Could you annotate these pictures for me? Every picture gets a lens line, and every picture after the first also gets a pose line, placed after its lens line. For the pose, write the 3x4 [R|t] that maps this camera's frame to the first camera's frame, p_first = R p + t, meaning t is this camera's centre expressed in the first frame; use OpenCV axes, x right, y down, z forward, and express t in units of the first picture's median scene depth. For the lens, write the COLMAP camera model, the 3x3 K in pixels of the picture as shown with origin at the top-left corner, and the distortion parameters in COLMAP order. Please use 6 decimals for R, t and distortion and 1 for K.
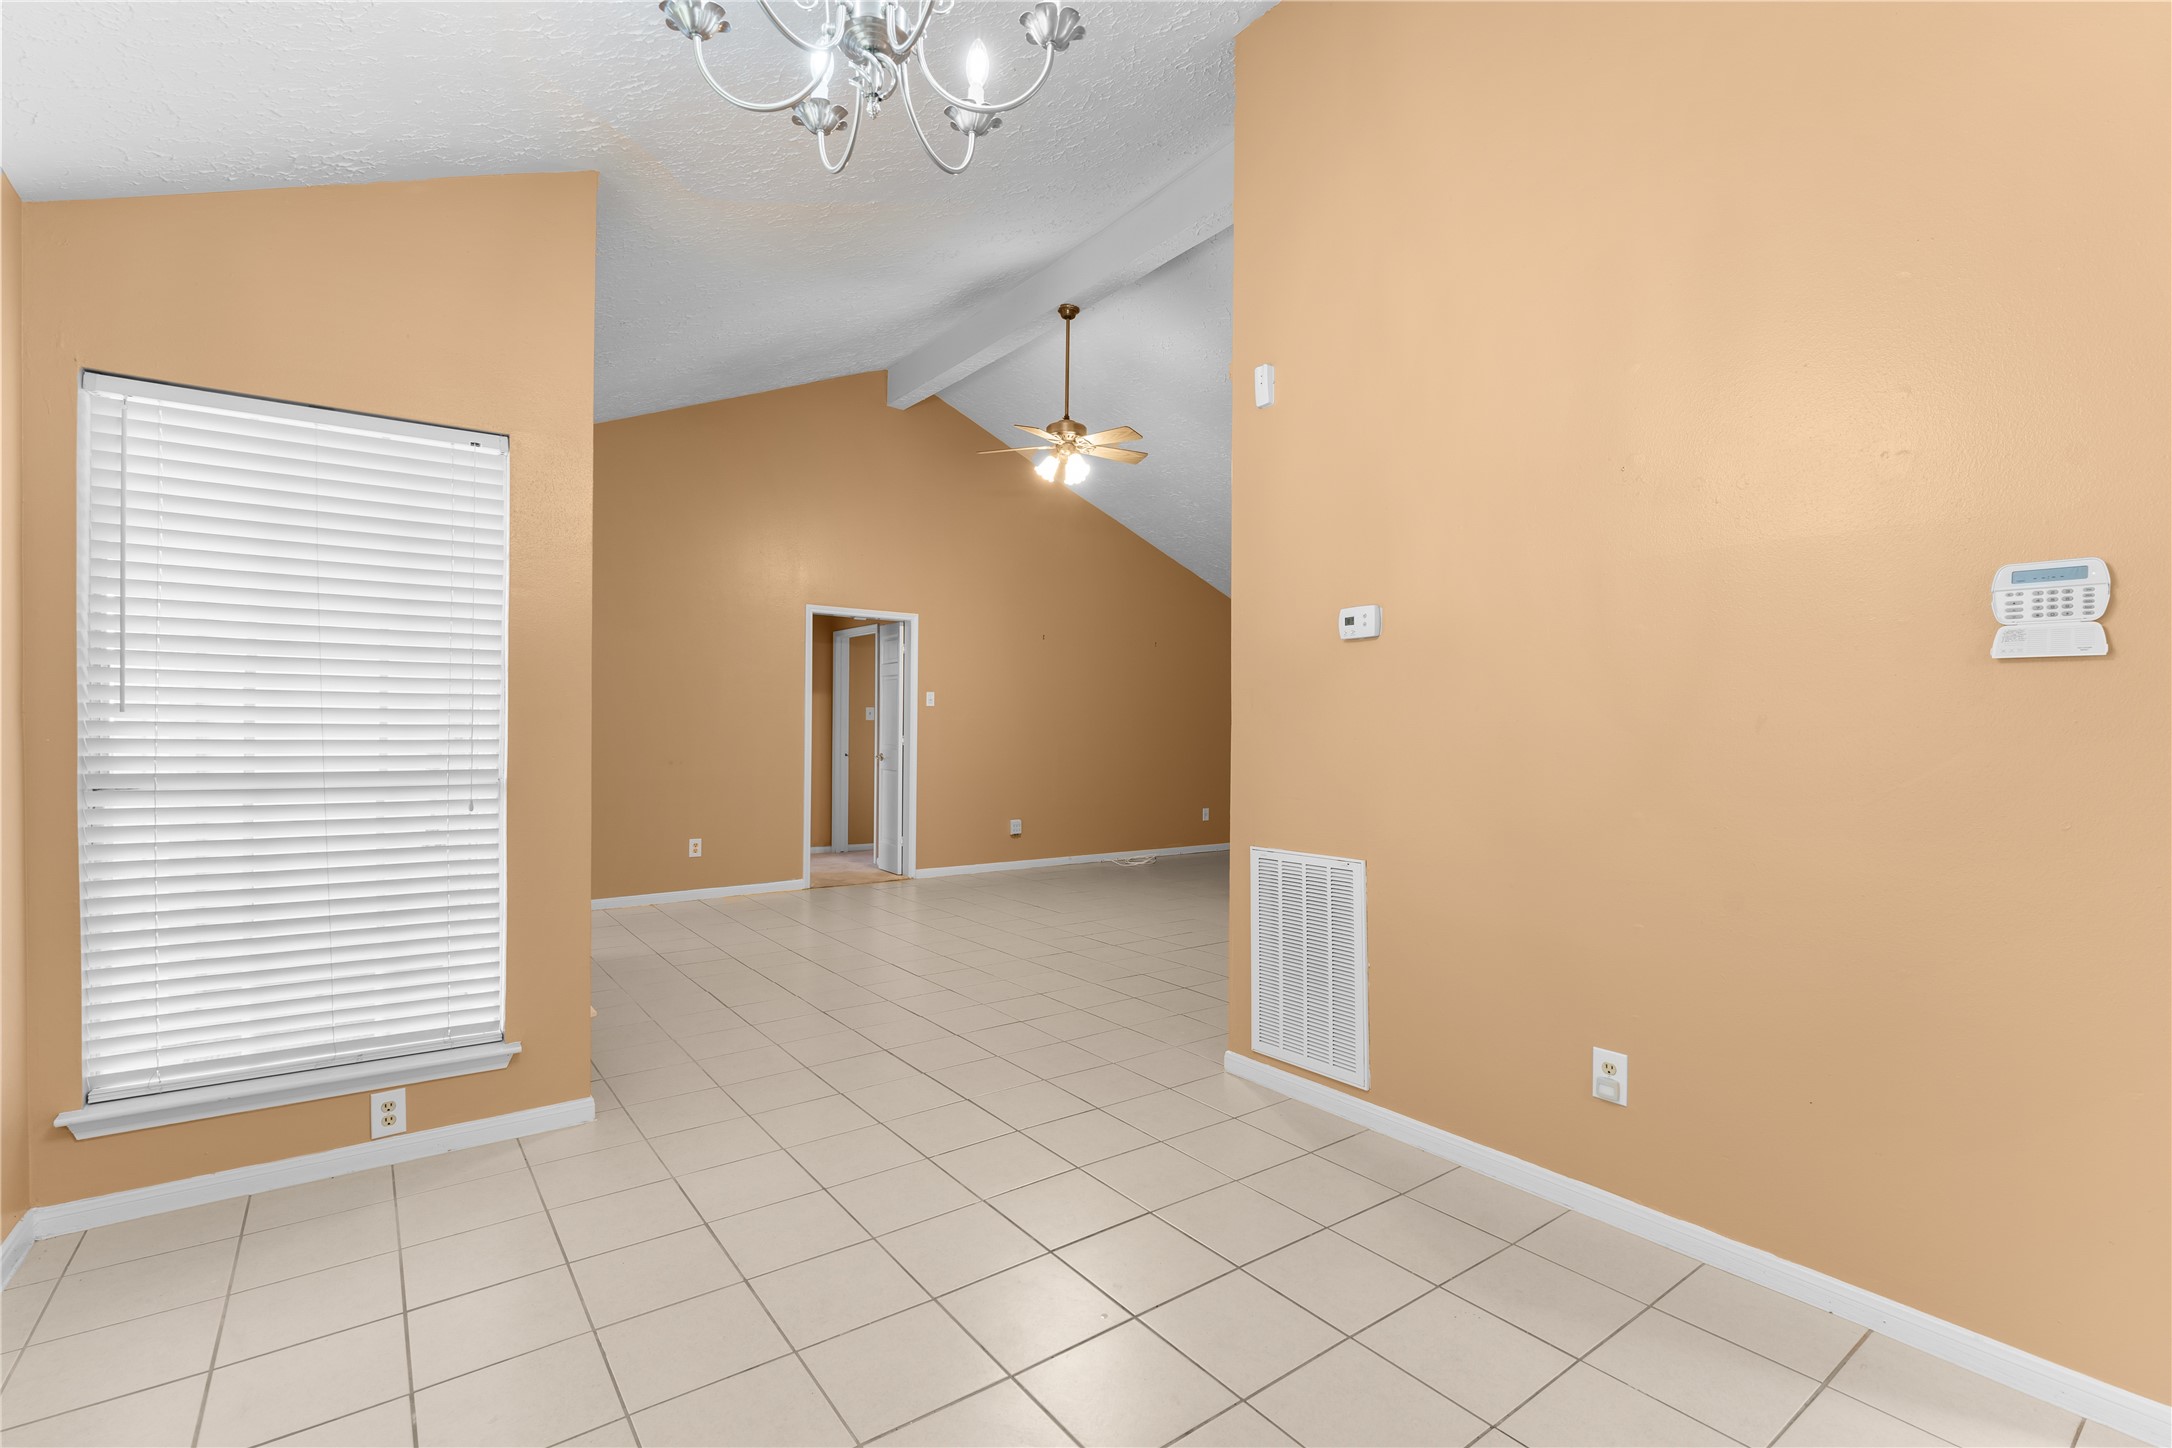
lens RADIAL K [[983.3, 0, 1076.8], [0, 983.3, 726.0], [0, 0, 1]] dist [0.000918, 0.000254]
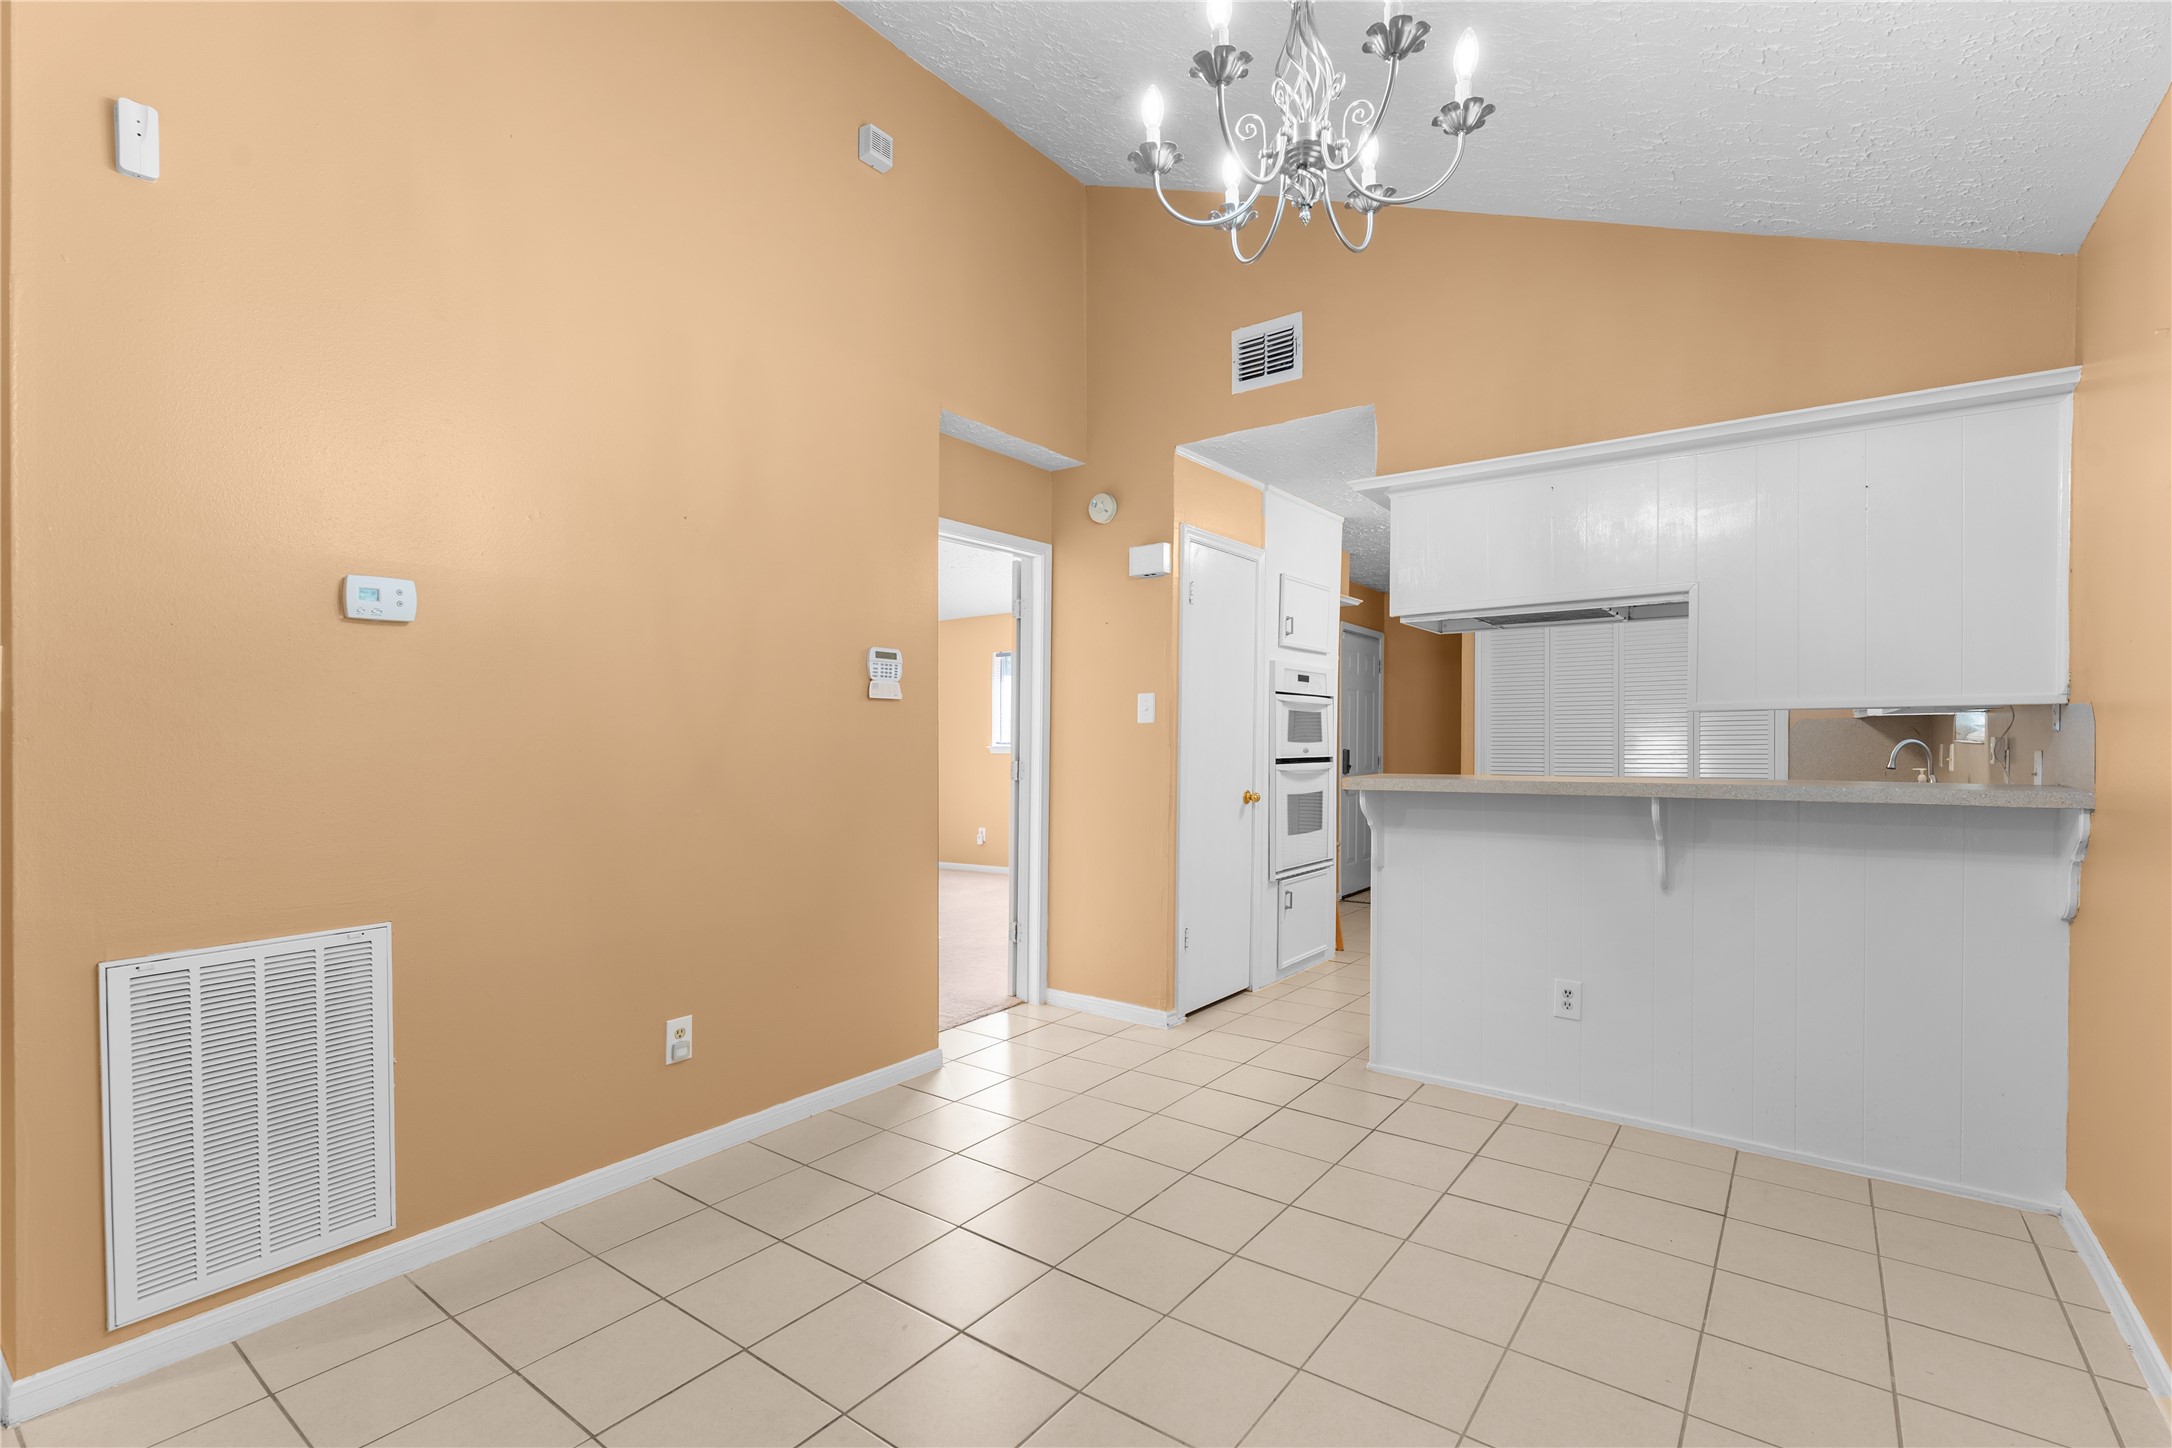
lens RADIAL K [[983.3, 0, 1086.0], [0, 983.3, 750.5], [0, 0, 1]] dist [0.000918, 0.000254]
pose [[-0.295184, -0.018703, 0.955257, -0.245105], [0.006431, 0.999747, 0.021561, -0.002144], [-0.955419, 0.012508, -0.294989, 0.308639]]
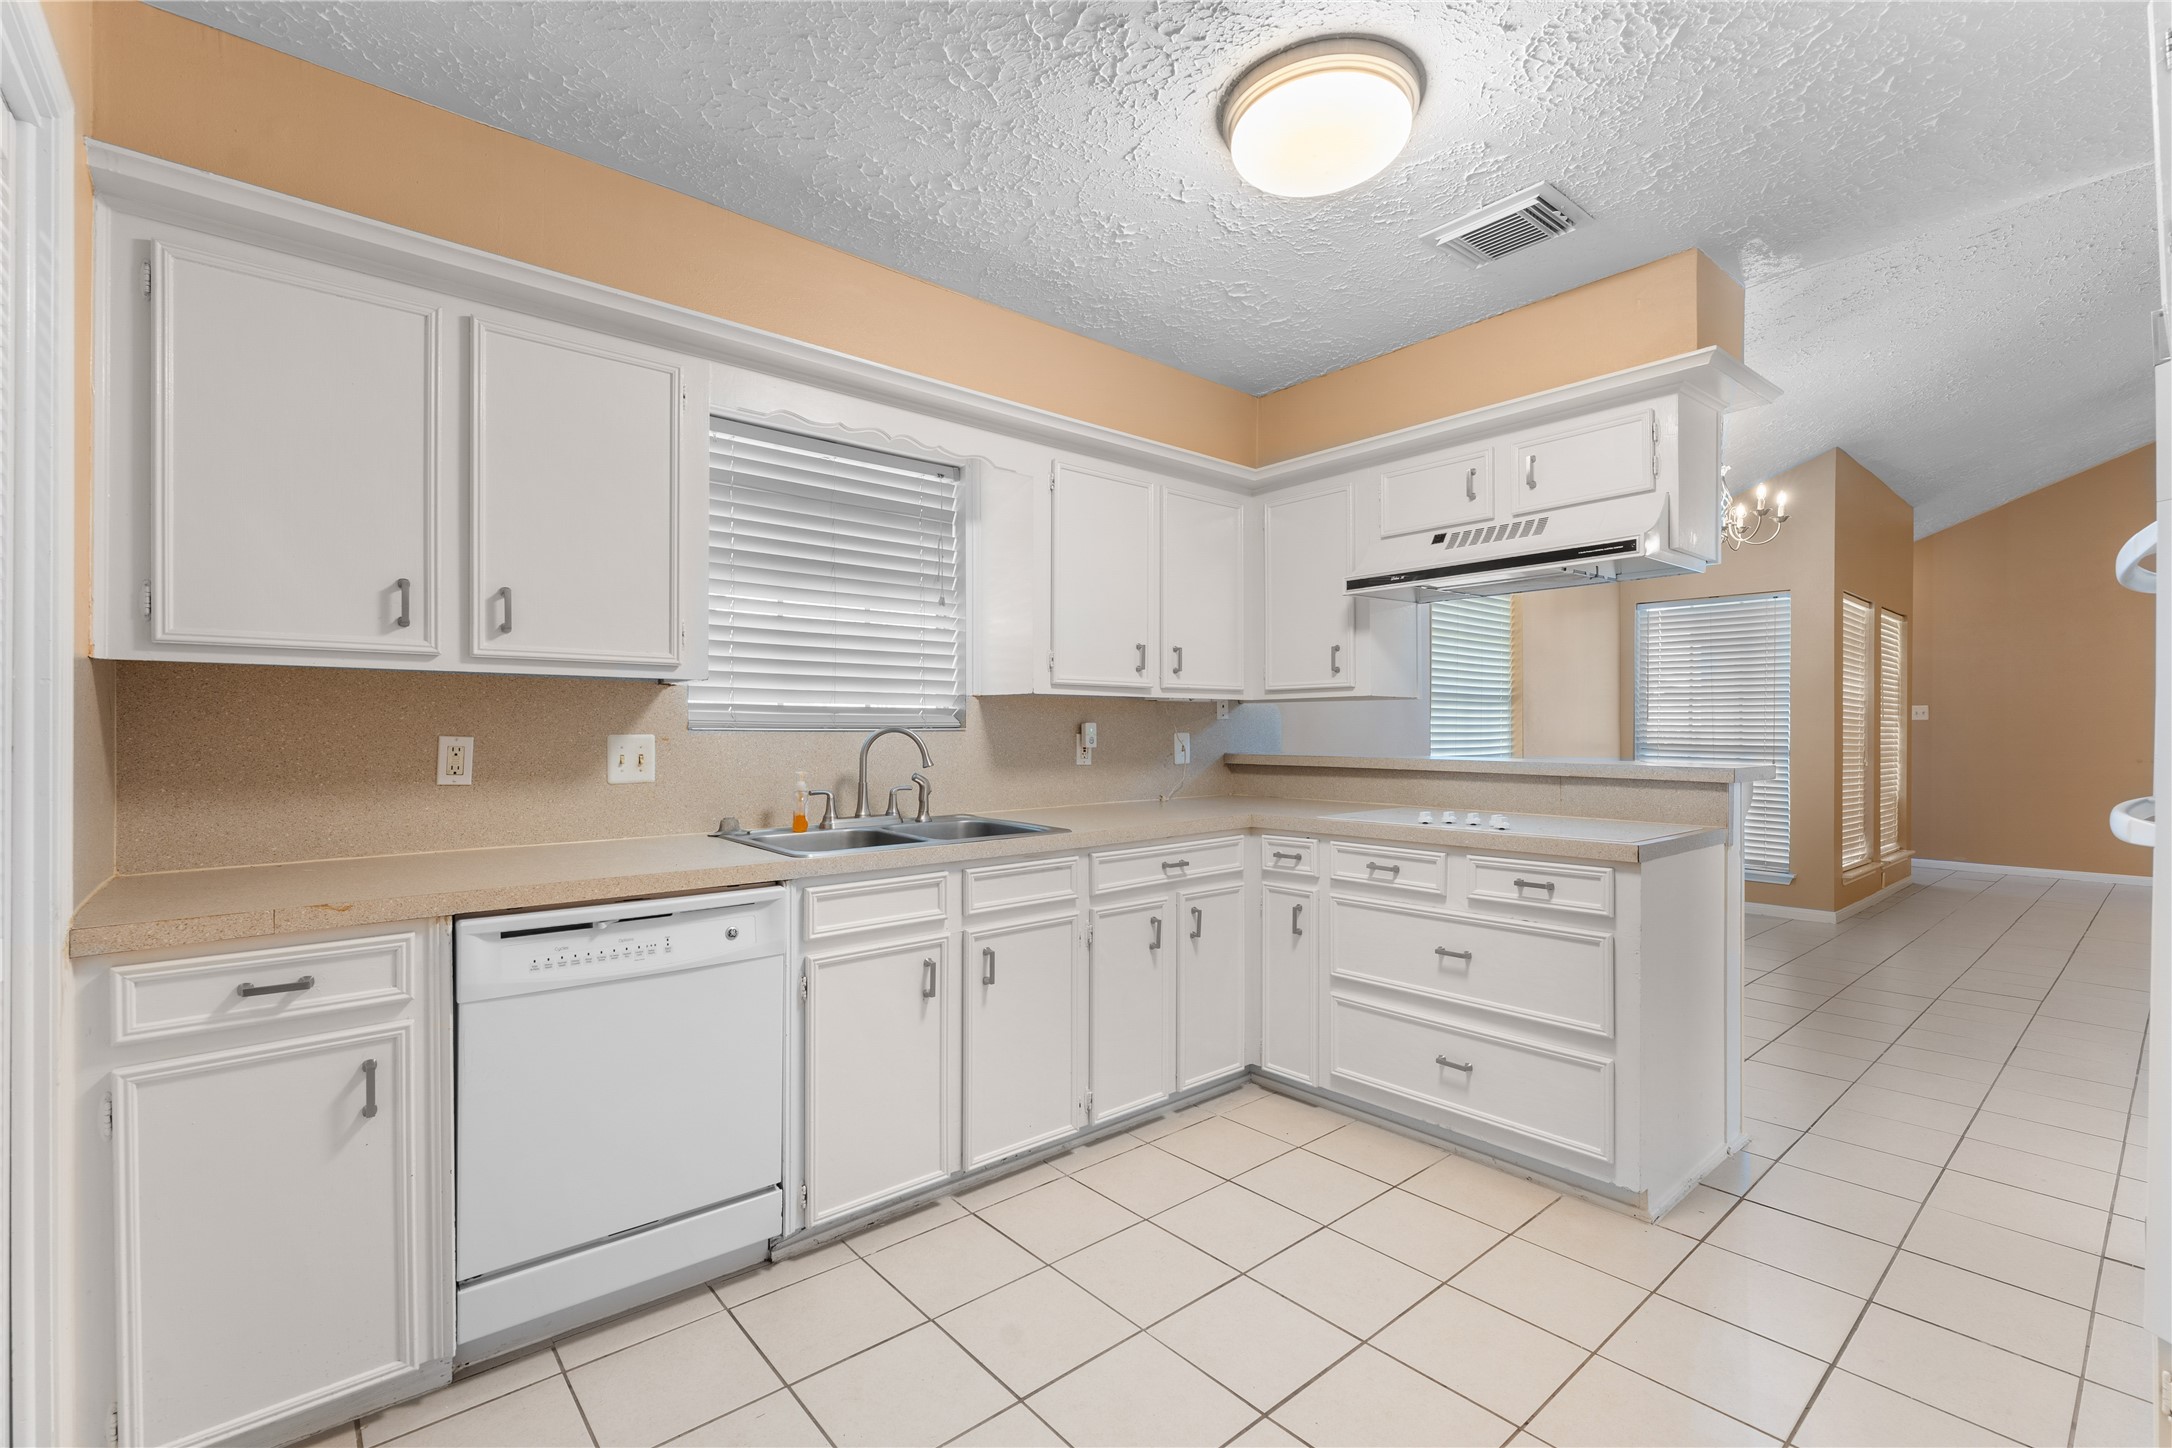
lens RADIAL K [[960.3, 0, 1095.1], [0, 960.3, 727.7], [0, 0, 1]] dist [0.000306, 0.000094]
pose [[0.081658, -0.009186, -0.996618, 0.588760], [-0.003423, 0.999949, -0.009497, 0.012385], [0.996655, 0.004186, 0.081622, -0.287658]]
